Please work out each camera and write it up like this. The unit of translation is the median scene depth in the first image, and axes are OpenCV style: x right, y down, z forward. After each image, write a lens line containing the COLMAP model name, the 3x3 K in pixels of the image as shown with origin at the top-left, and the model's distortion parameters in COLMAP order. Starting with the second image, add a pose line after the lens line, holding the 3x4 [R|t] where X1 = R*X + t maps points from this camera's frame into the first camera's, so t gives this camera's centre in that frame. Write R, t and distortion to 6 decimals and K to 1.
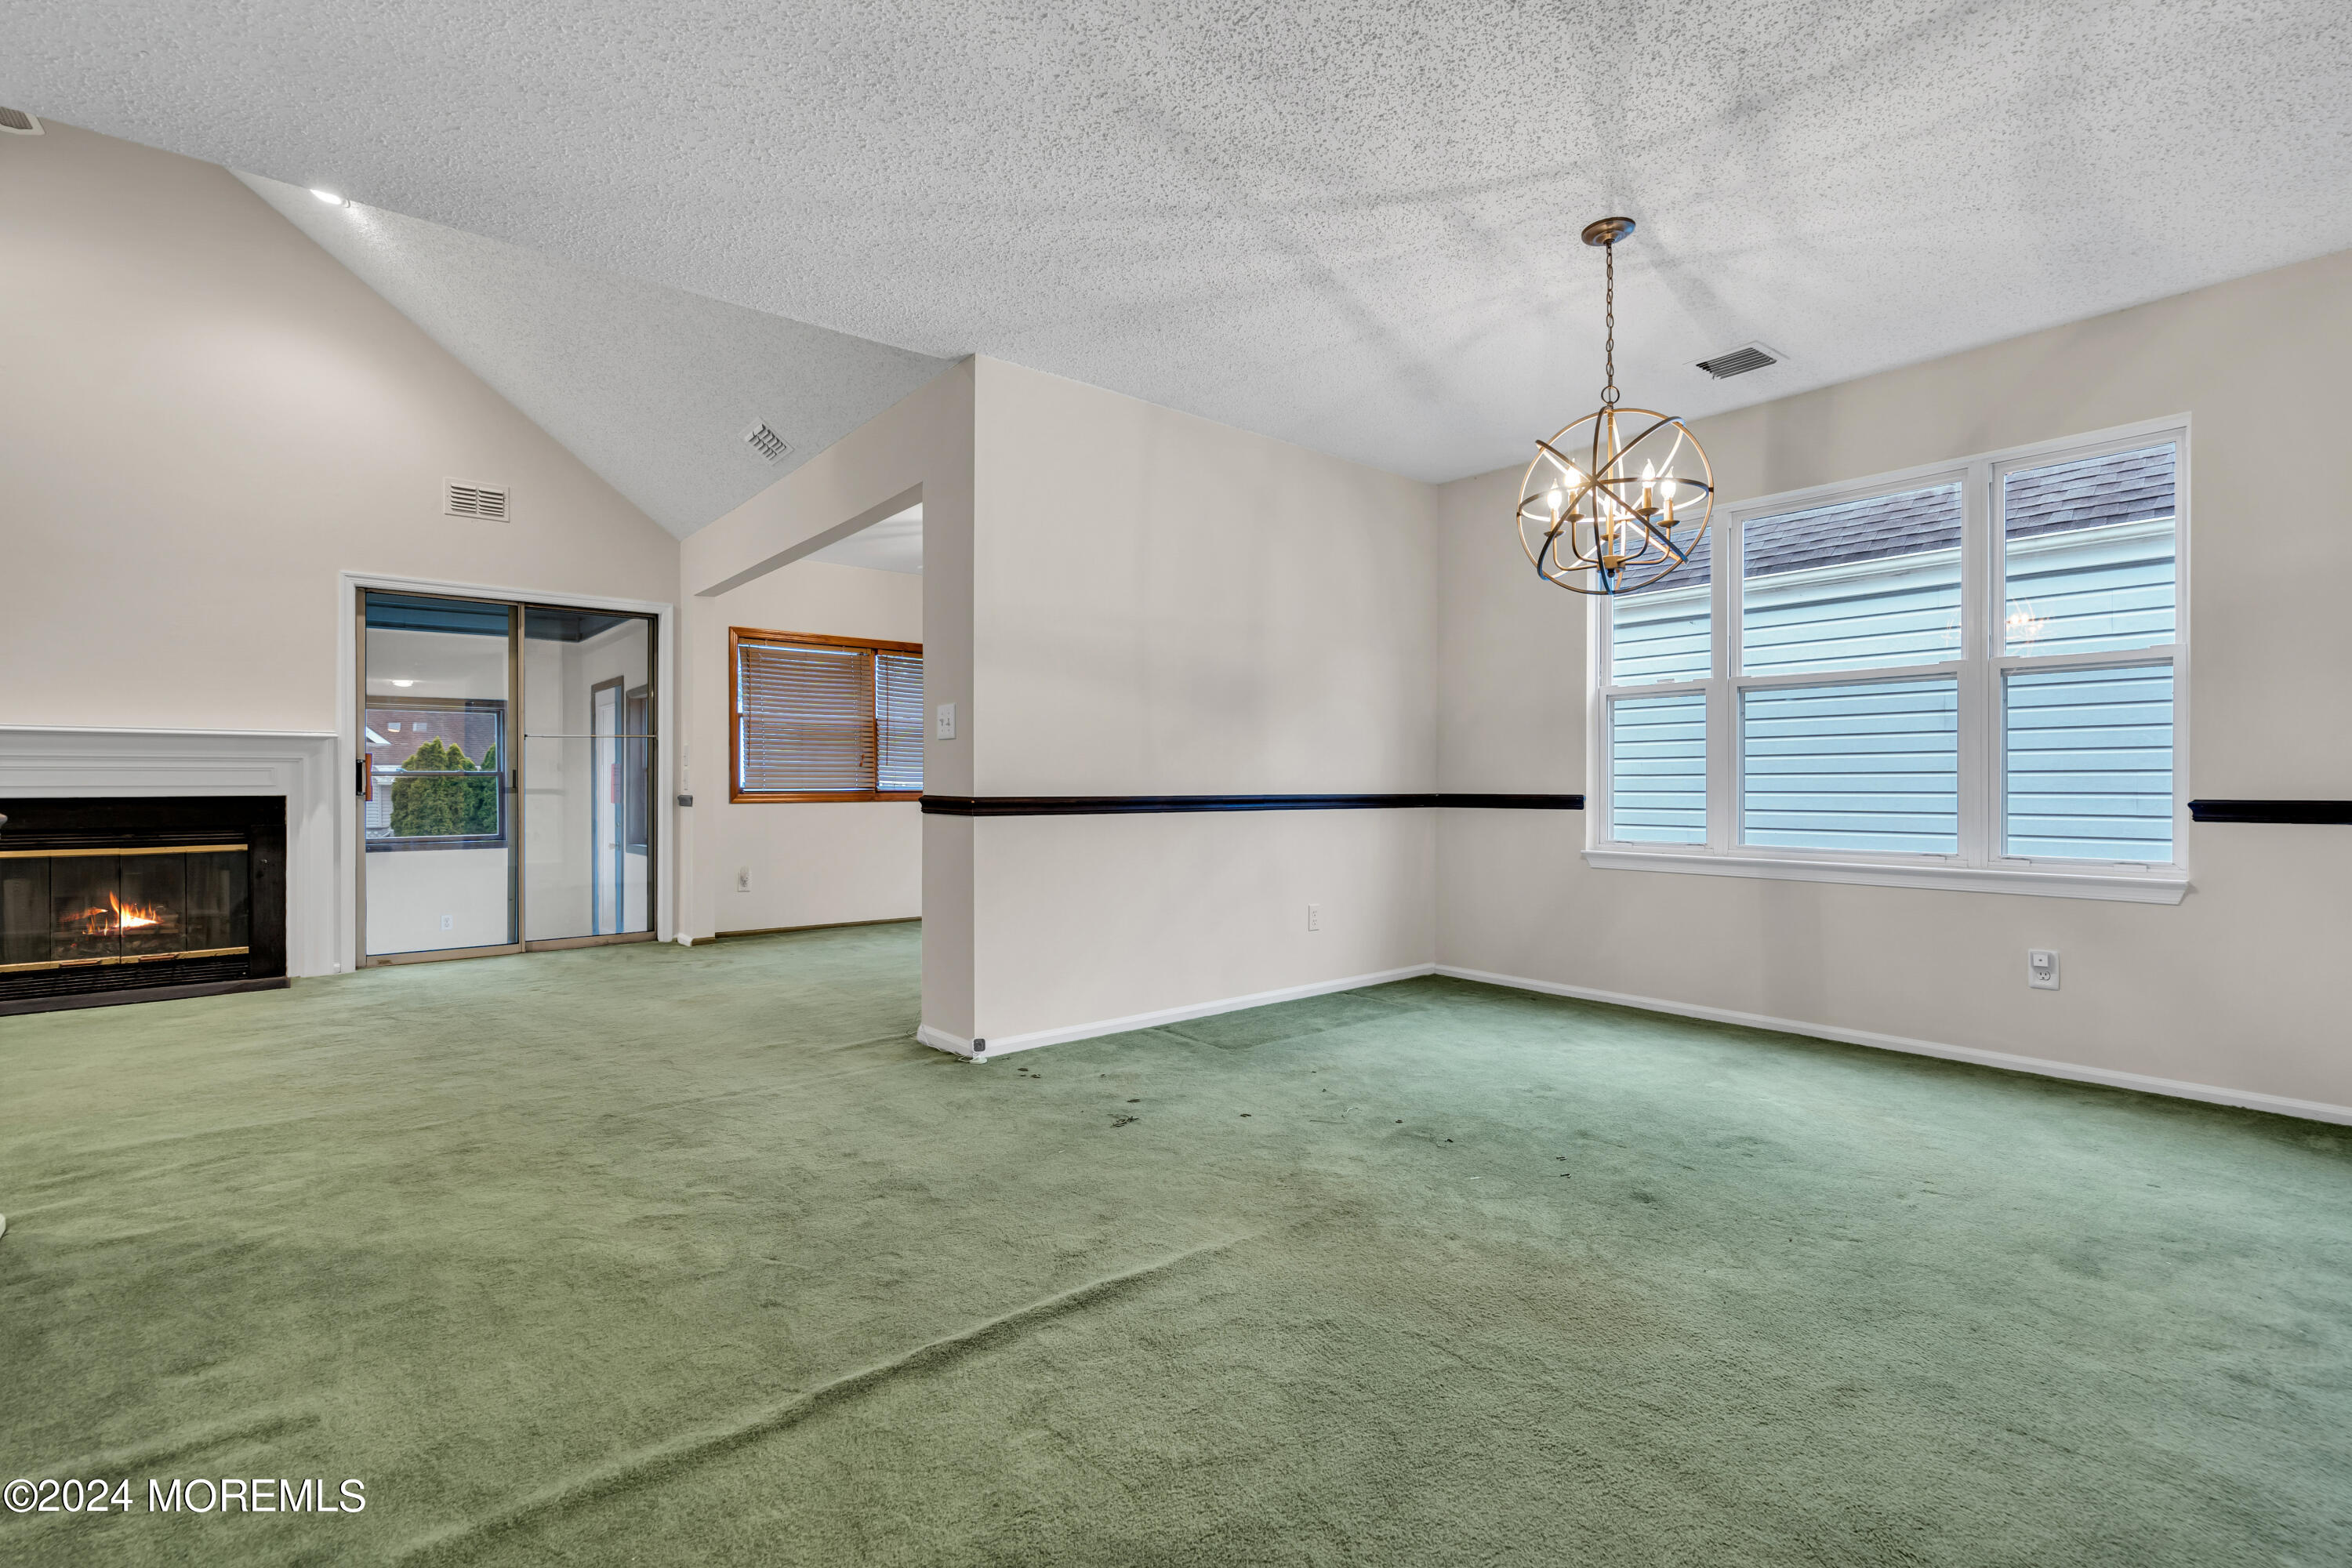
lens RADIAL K [[1070.2, 0, 1181.1], [0, 1070.2, 785.7], [0, 0, 1]] dist [0.000917, -0.000612]
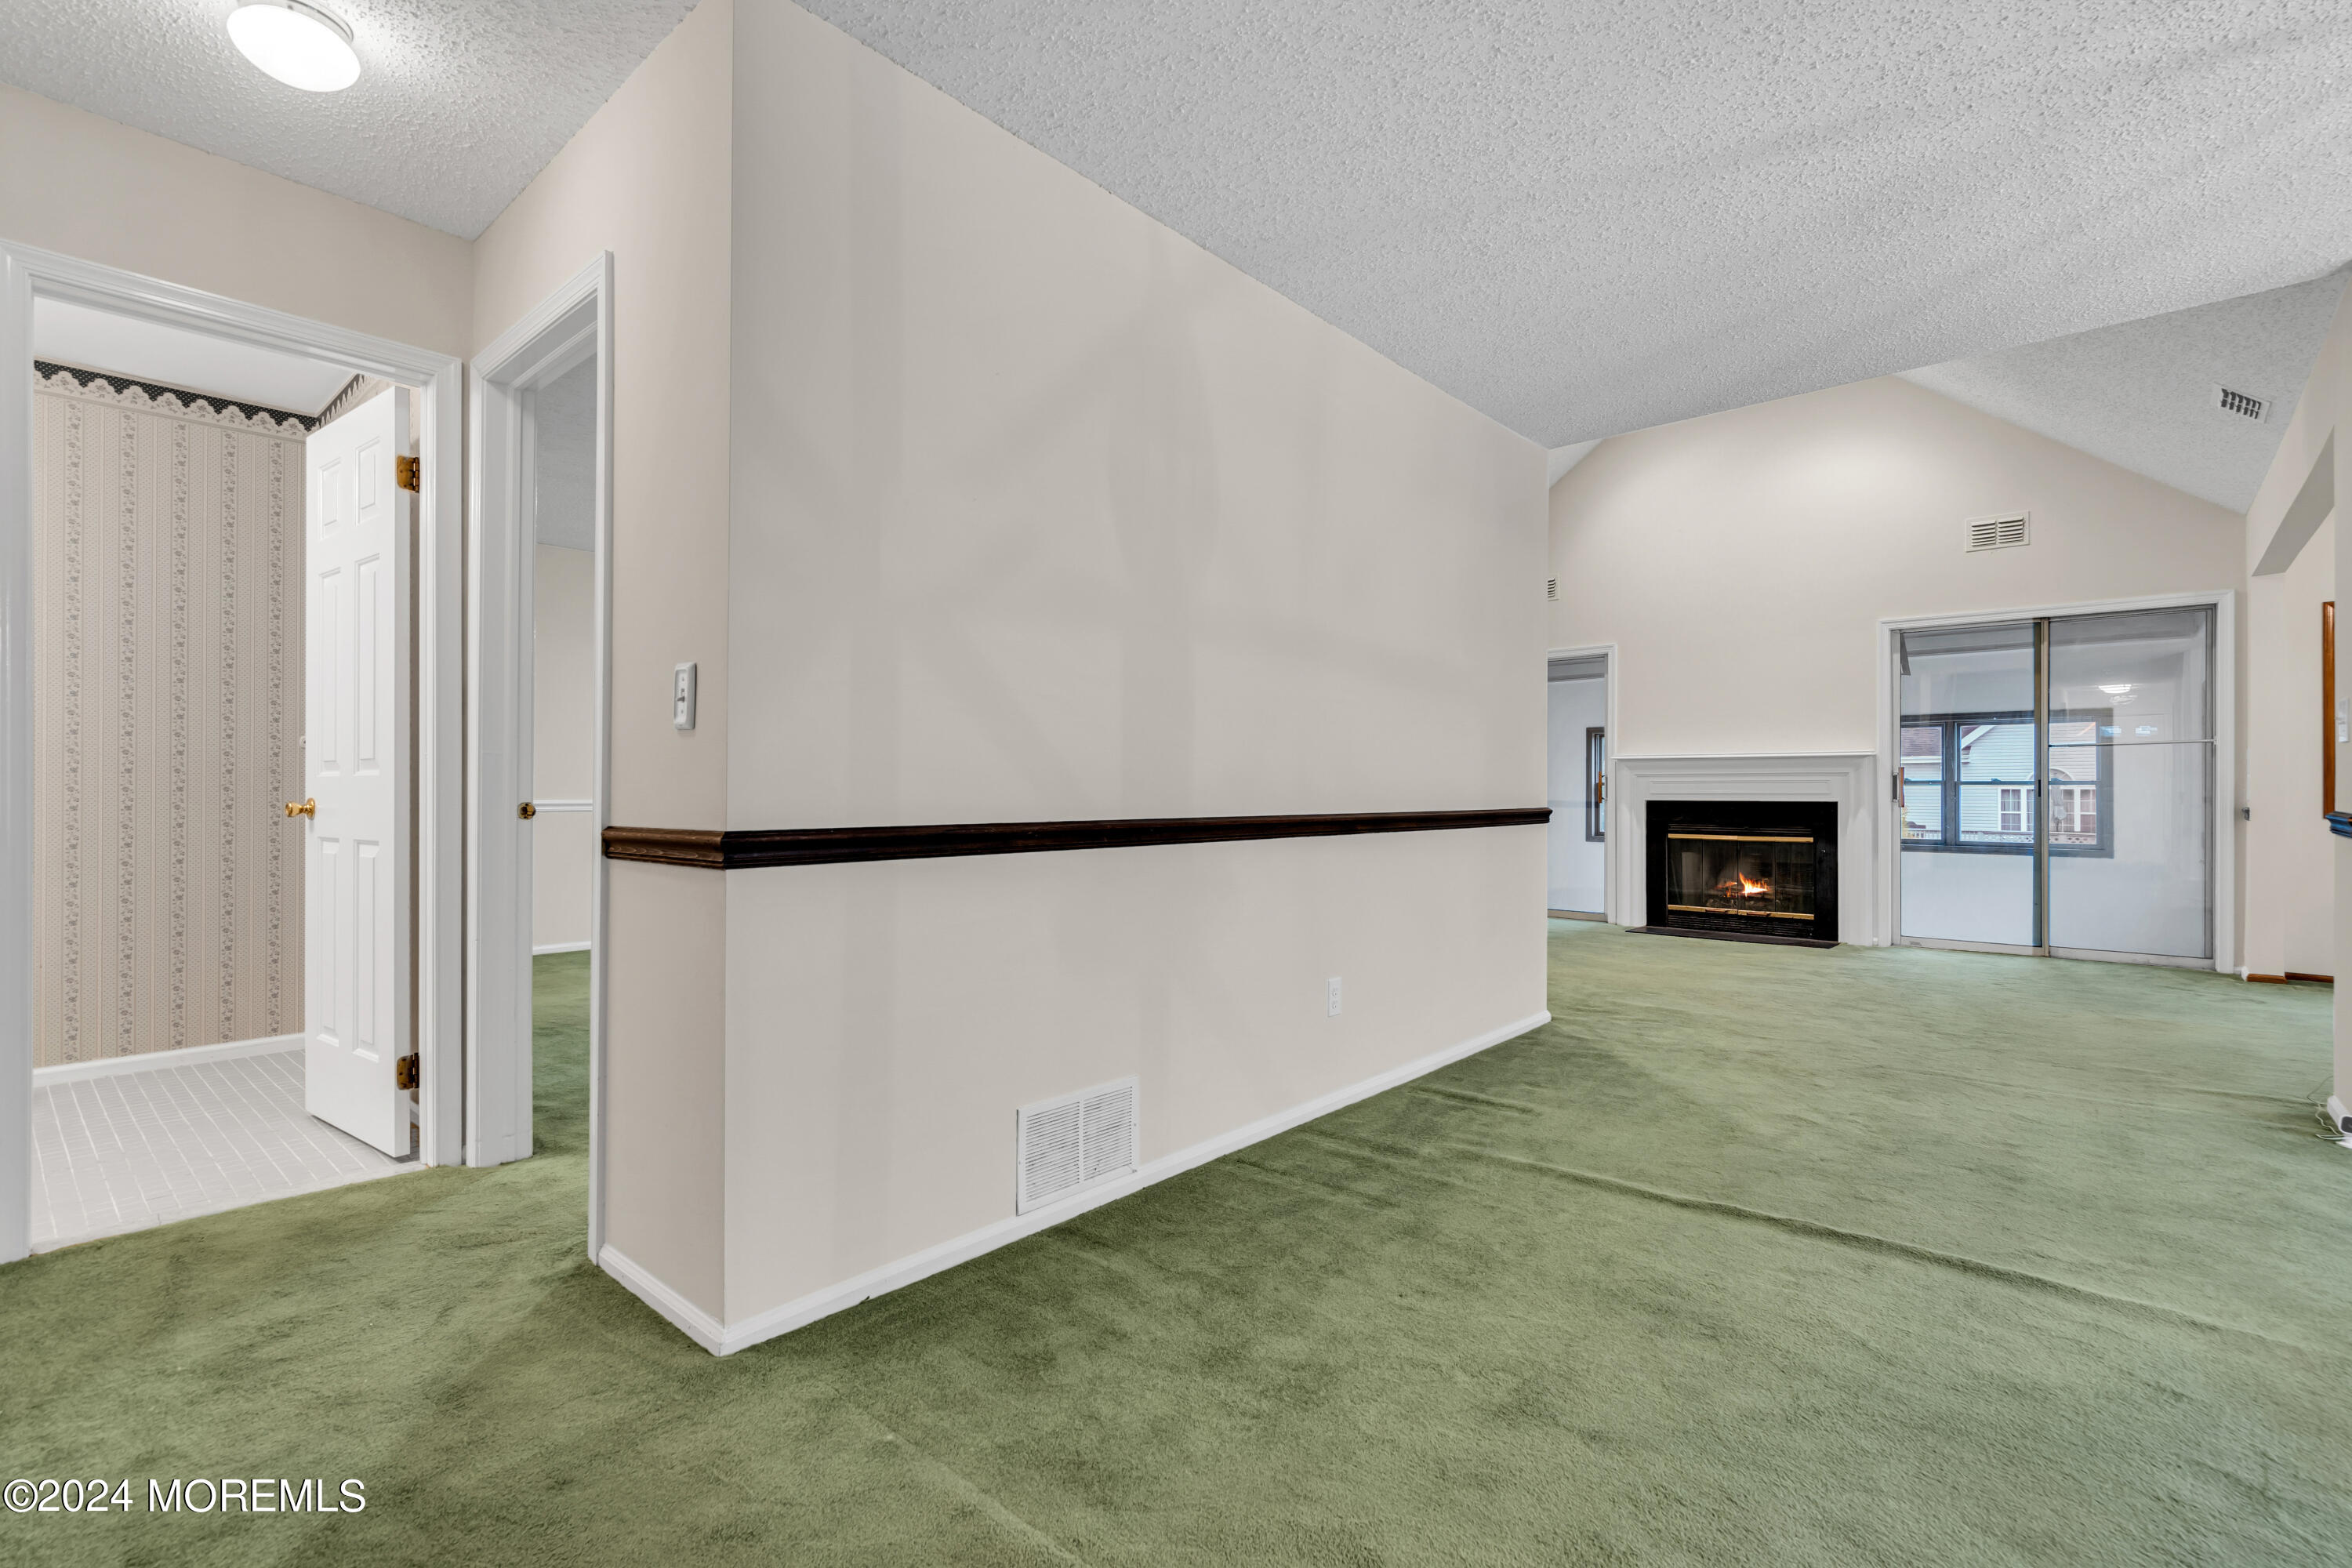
lens RADIAL K [[1070.2, 0, 1157.7], [0, 1070.2, 784.1], [0, 0, 1]] dist [0.000917, -0.000612]
pose [[0.143017, -0.002745, -0.989716, 0.342531], [-0.004218, 0.999985, -0.003383, -0.004062], [0.989711, 0.004659, 0.143004, 0.003149]]
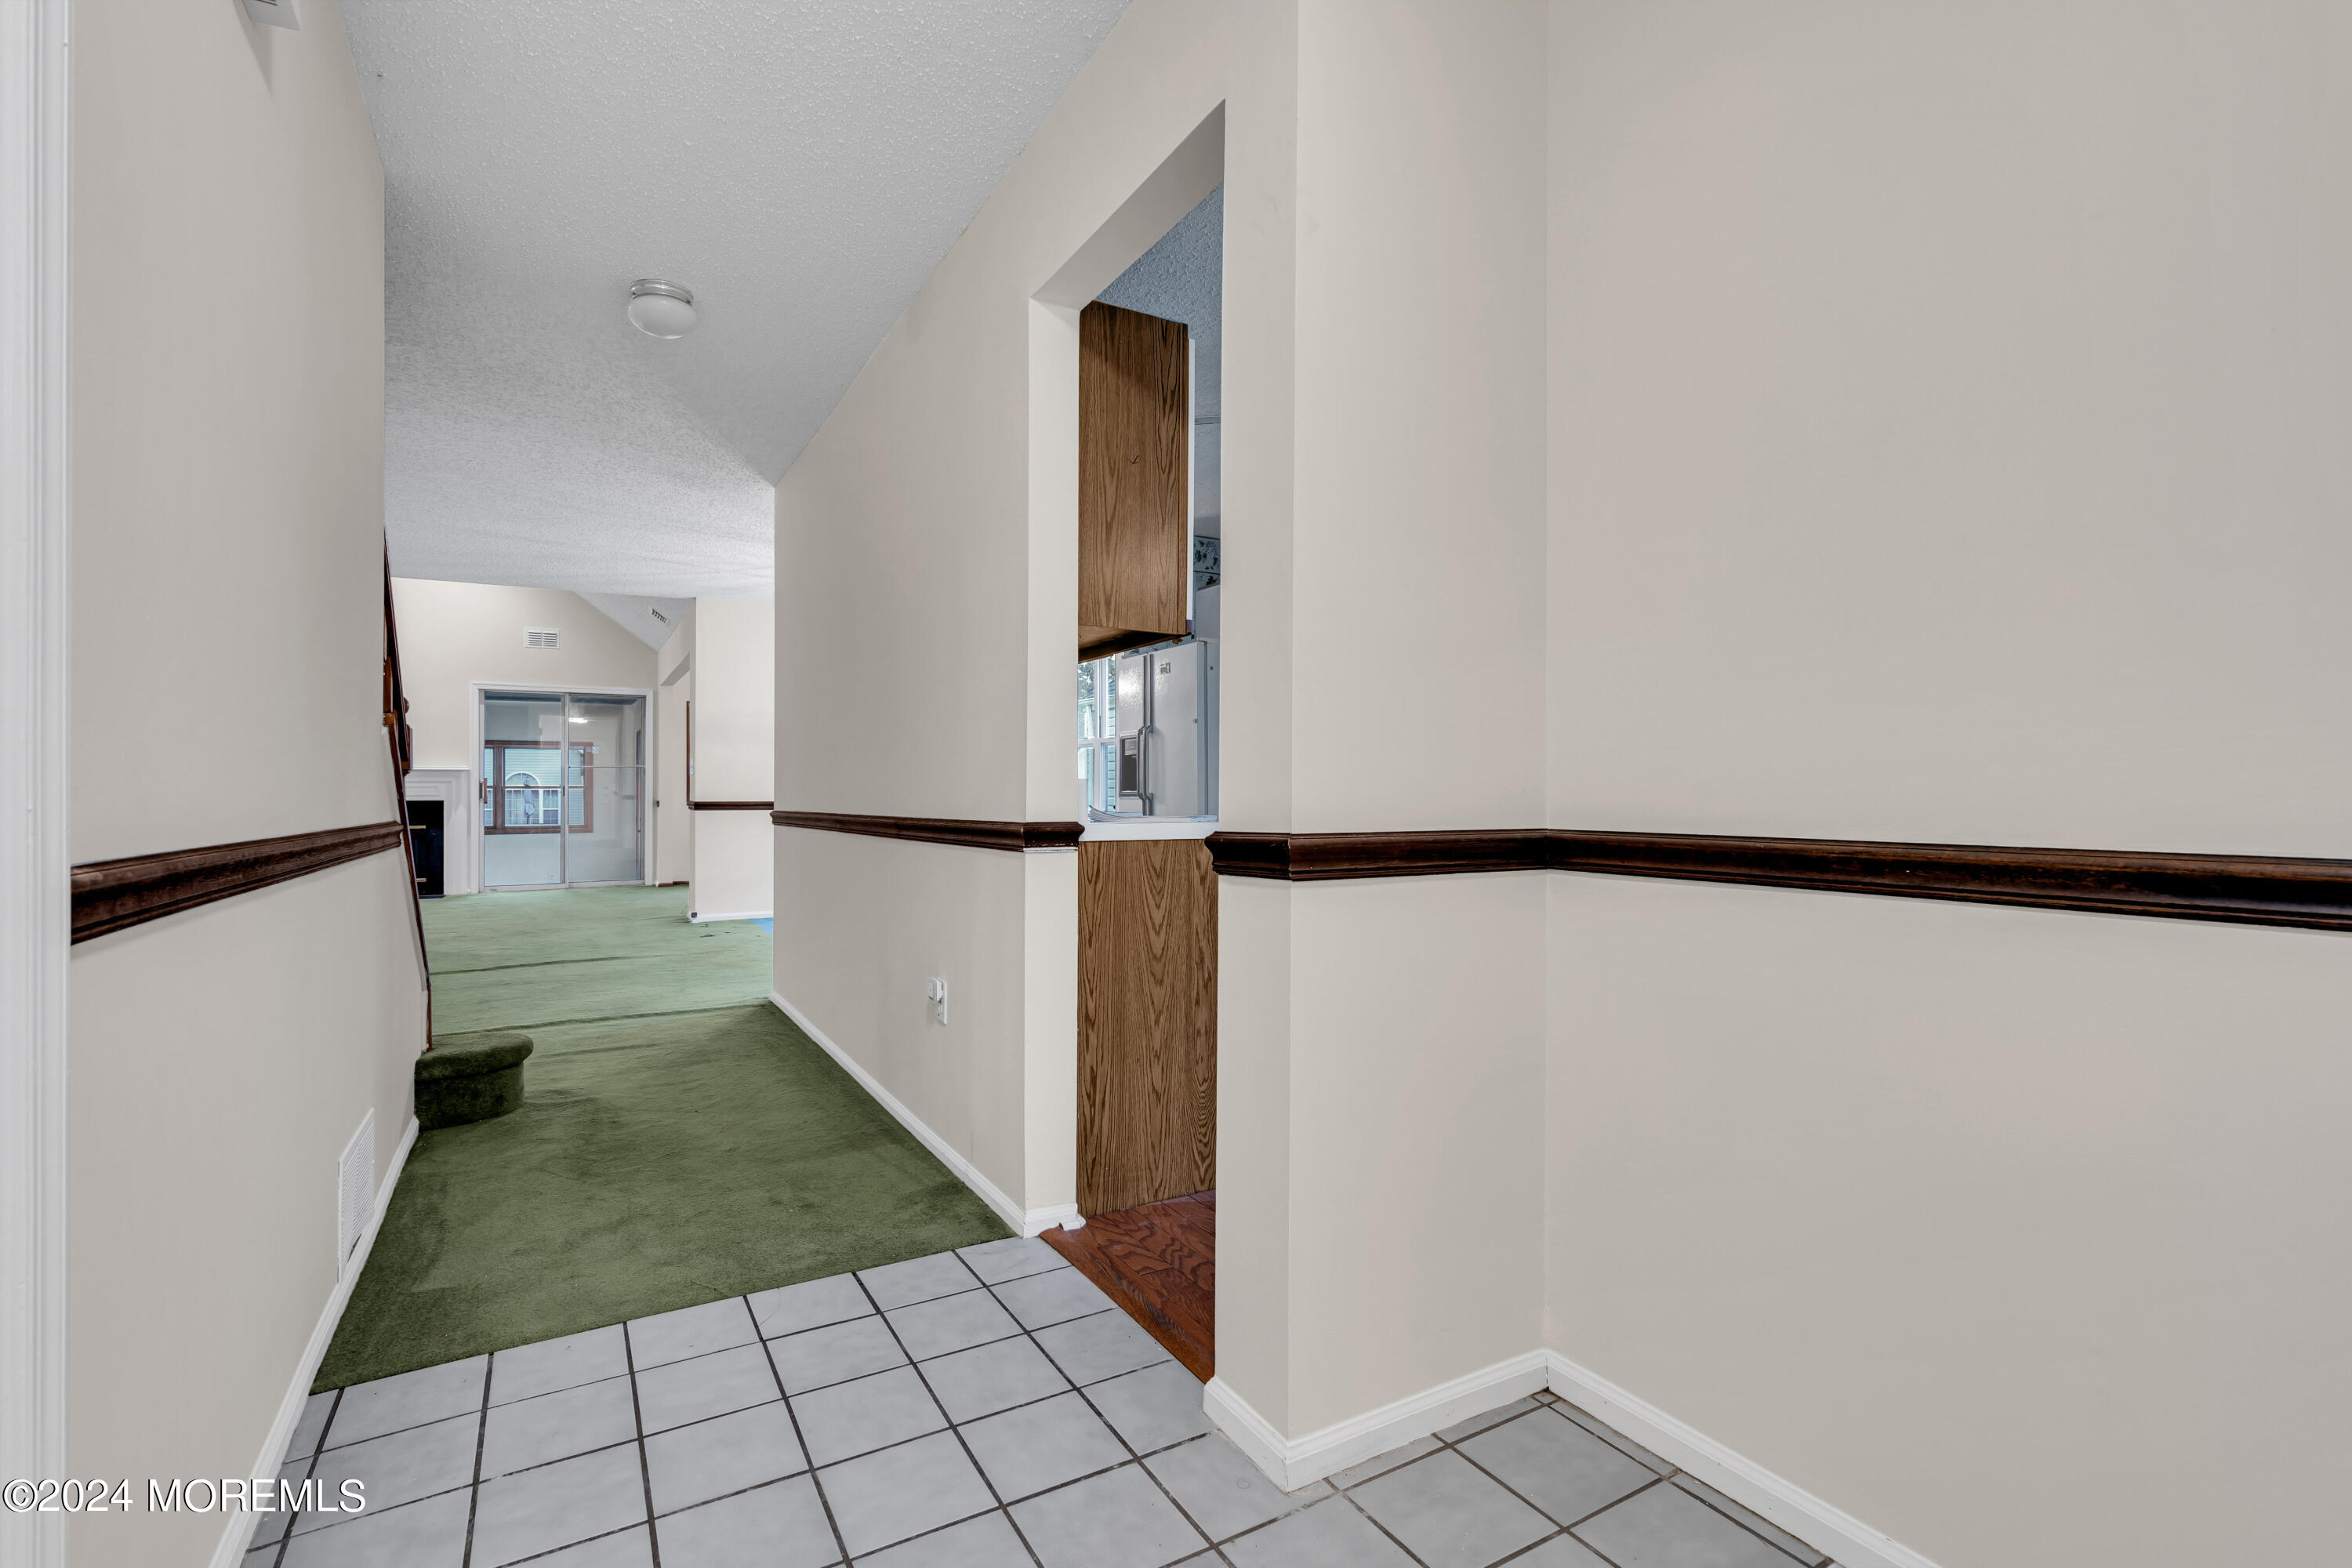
lens RADIAL K [[1070.2, 0, 1182.3], [0, 1070.2, 784.9], [0, 0, 1]] dist [0.000917, -0.000612]
pose [[0.985996, -0.000841, -0.166767, 0.839863], [-0.000133, 0.999983, -0.005827, -0.008286], [0.166769, 0.005768, 0.985979, -0.716125]]
